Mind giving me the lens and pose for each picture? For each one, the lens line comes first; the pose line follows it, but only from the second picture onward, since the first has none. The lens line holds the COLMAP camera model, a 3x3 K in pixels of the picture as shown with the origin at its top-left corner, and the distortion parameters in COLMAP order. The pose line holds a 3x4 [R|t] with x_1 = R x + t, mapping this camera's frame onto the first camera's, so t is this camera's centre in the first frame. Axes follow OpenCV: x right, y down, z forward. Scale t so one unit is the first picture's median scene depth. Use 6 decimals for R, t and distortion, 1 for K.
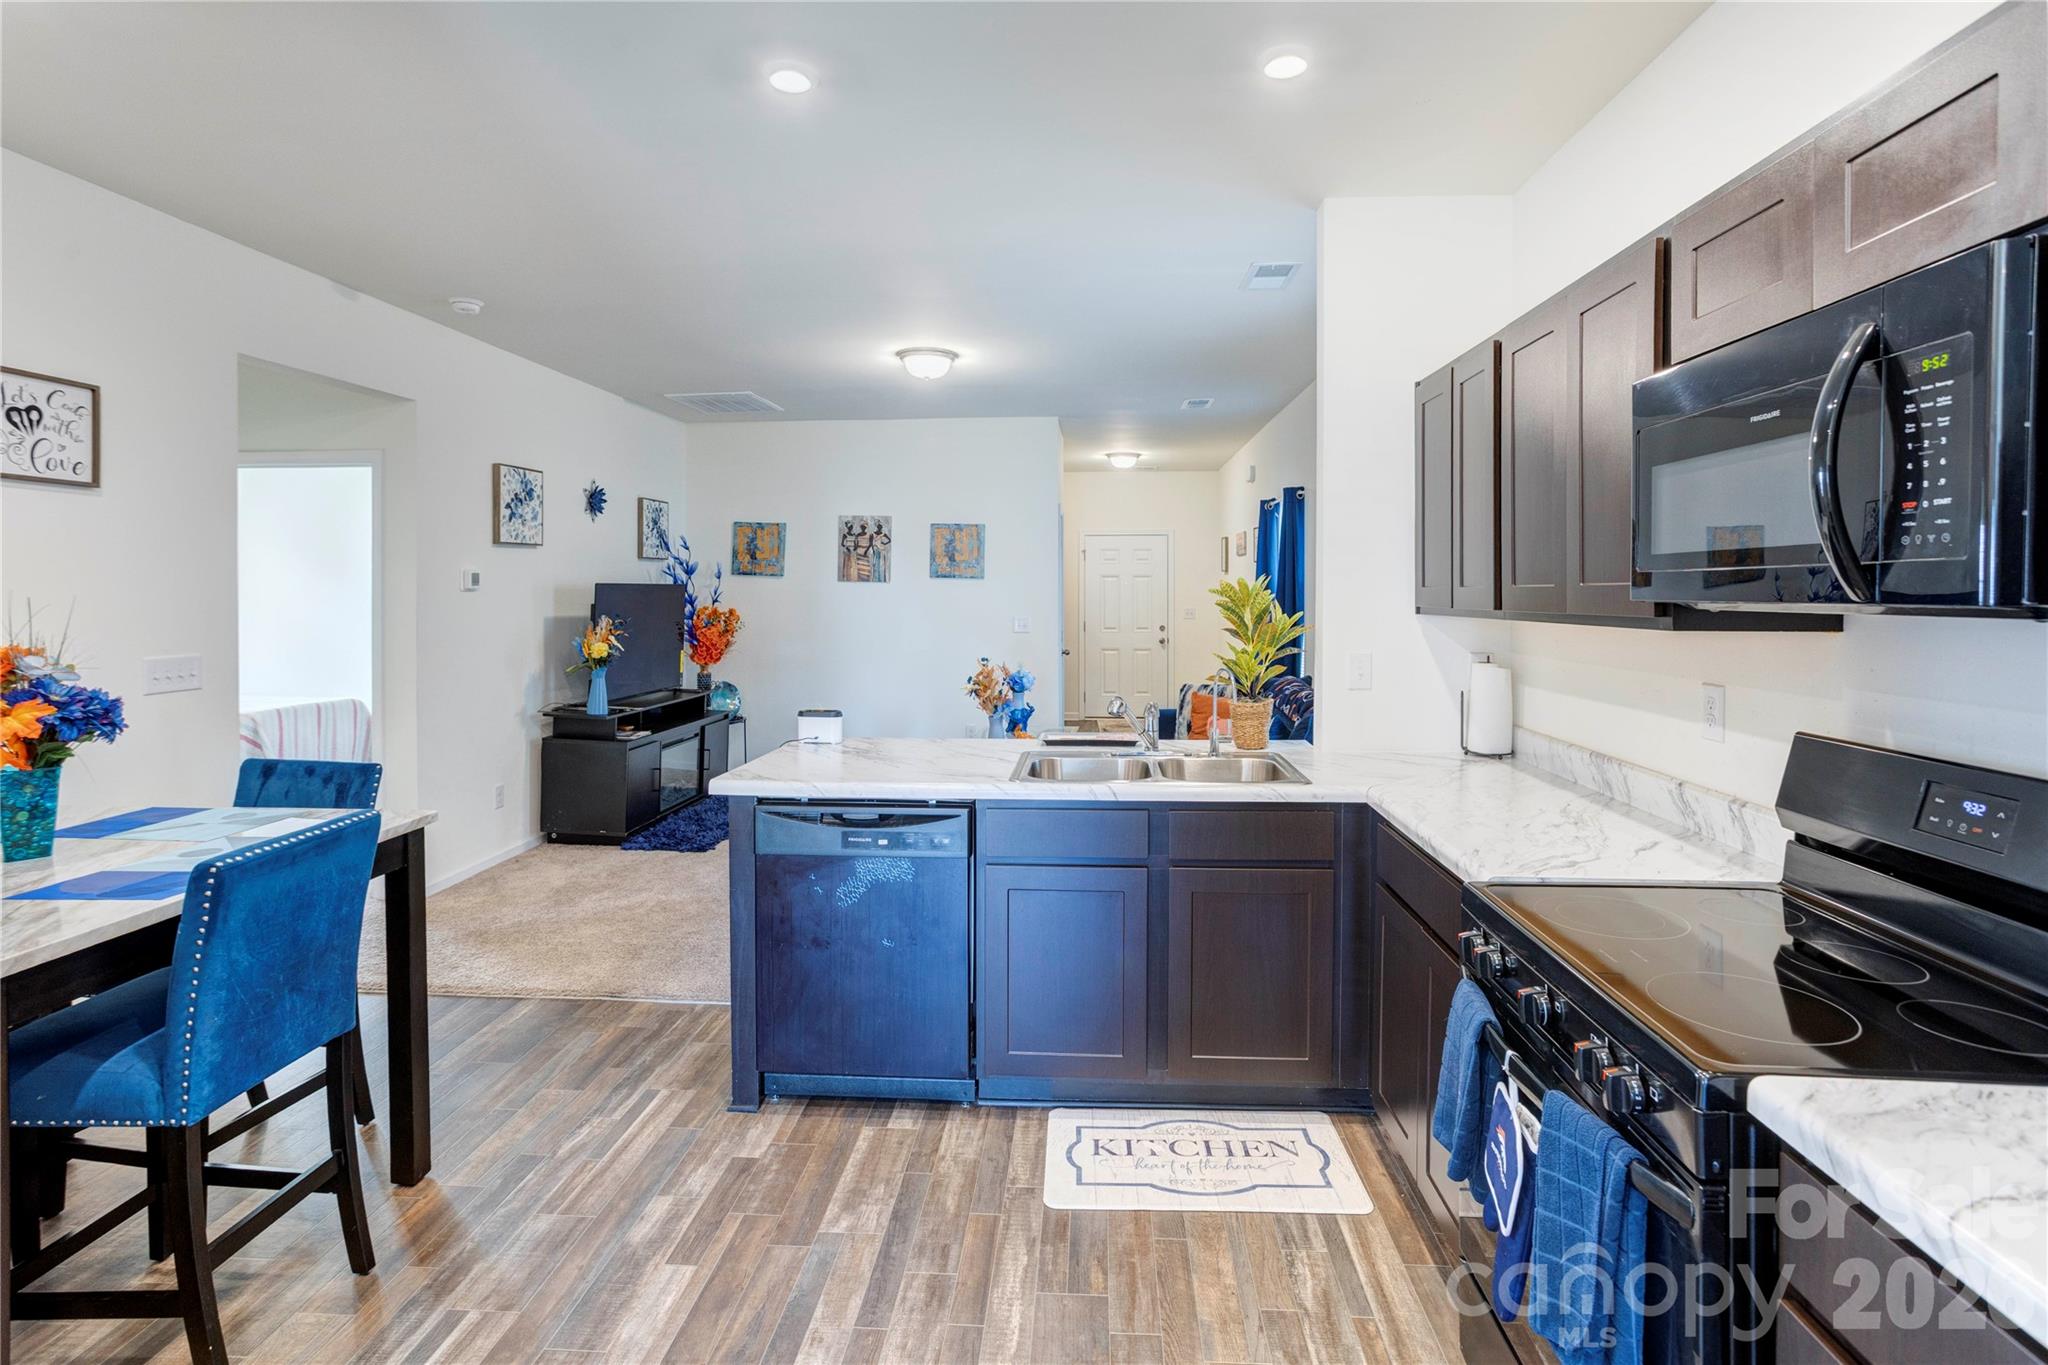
lens RADIAL K [[1006.7, 0, 1016.5], [0, 1006.7, 585.6], [0, 0, 1]] dist [-0.041902, 0.029893]
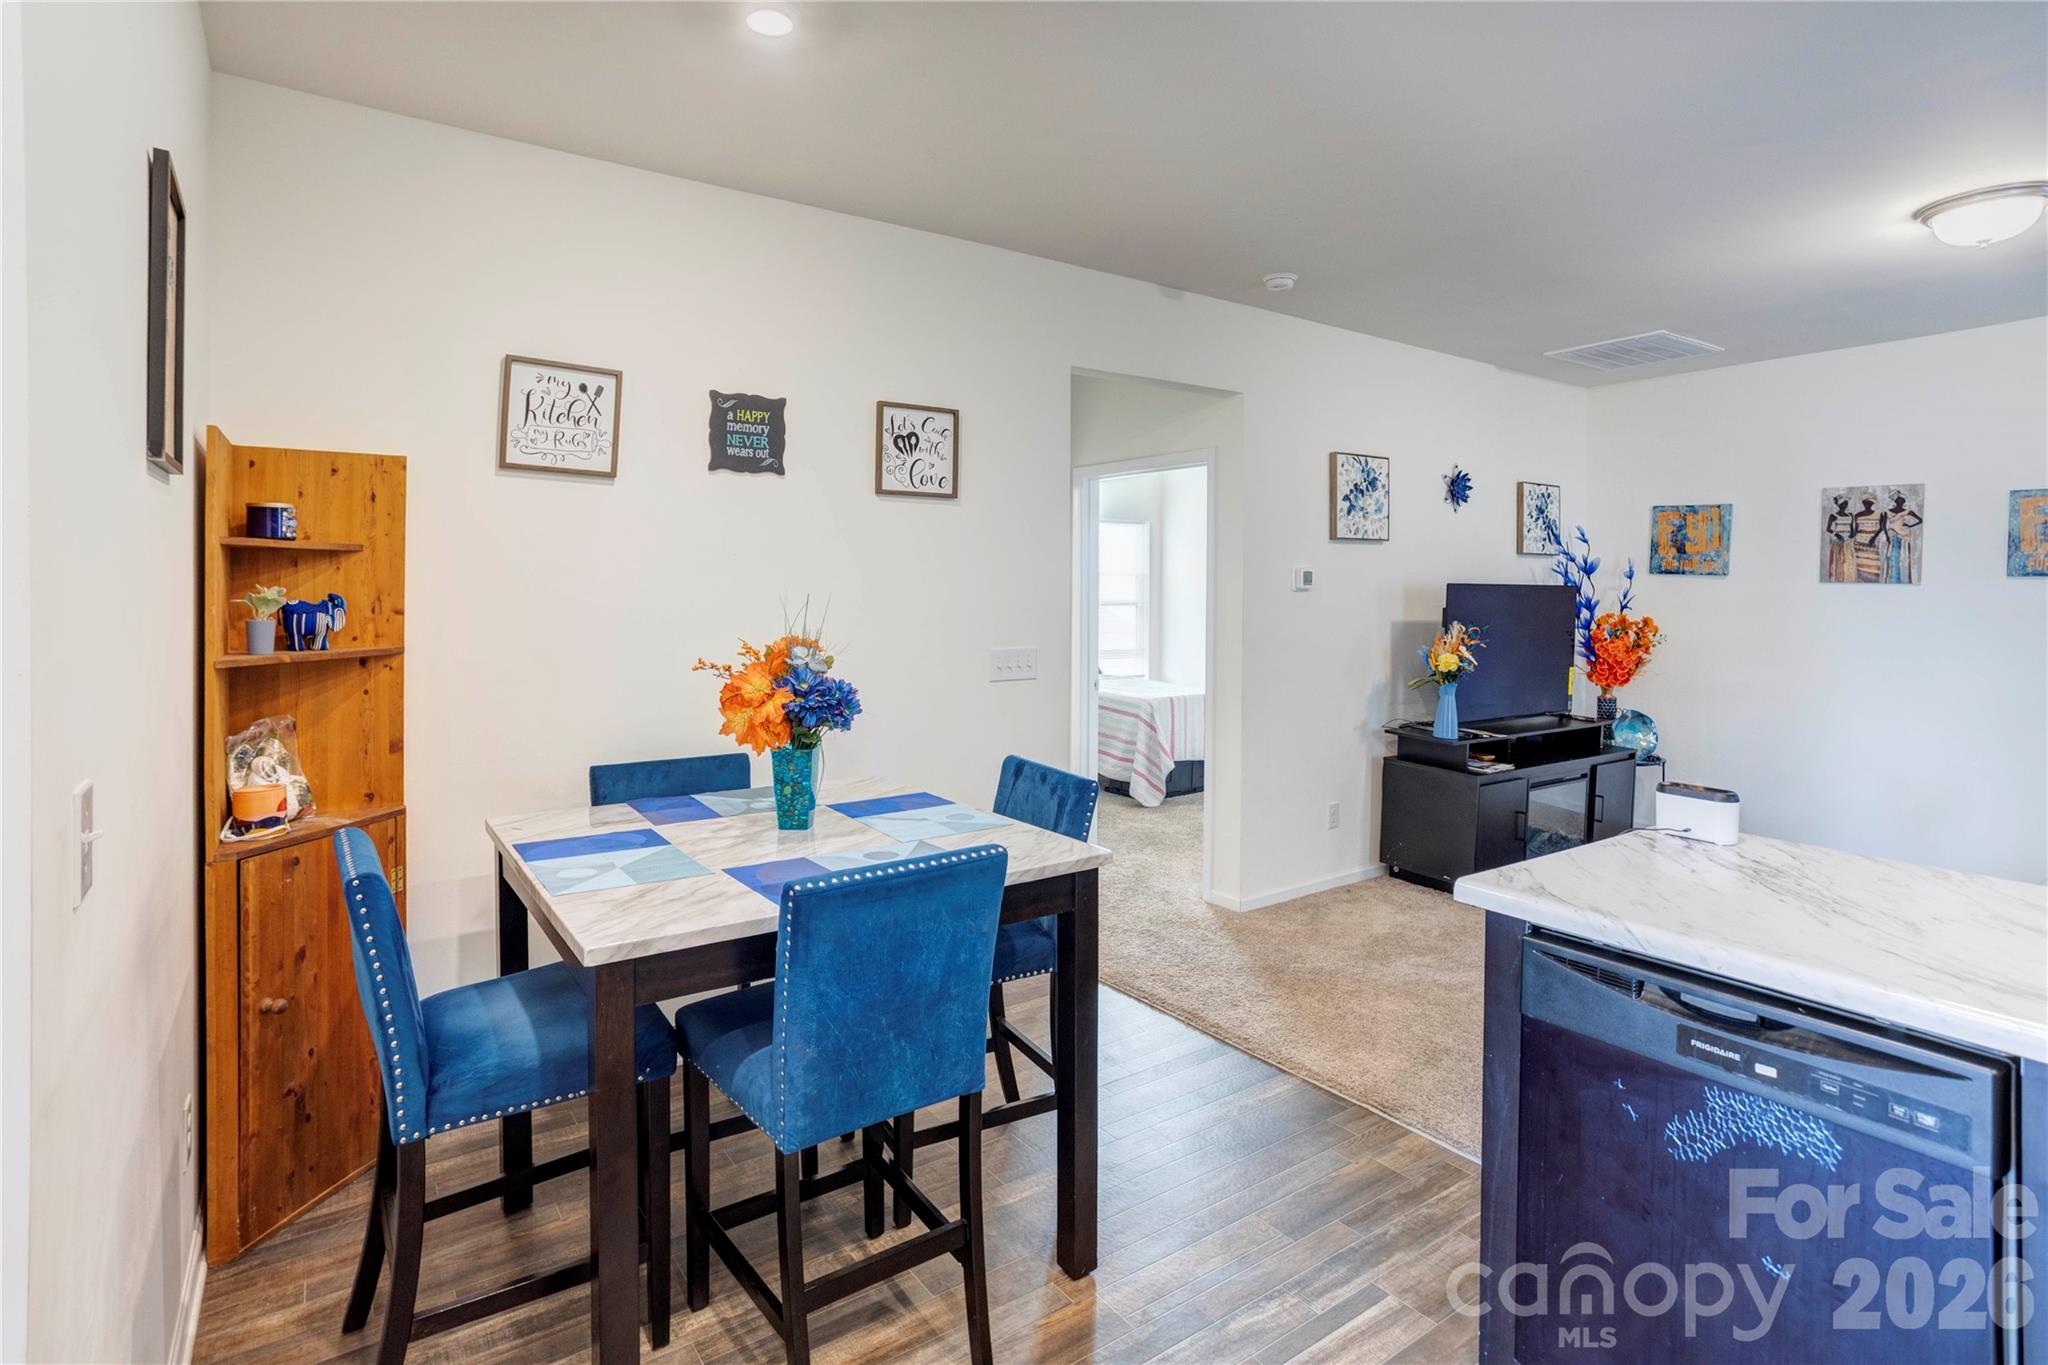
lens RADIAL K [[1006.7, 0, 1016.5], [0, 1006.7, 585.6], [0, 0, 1]] dist [-0.041902, 0.029893]
pose [[0.626255, 0.005875, -0.779596, 0.014854], [-0.005882, 0.999979, 0.002811, -0.000963], [0.779596, 0.002825, 0.626276, 0.194784]]
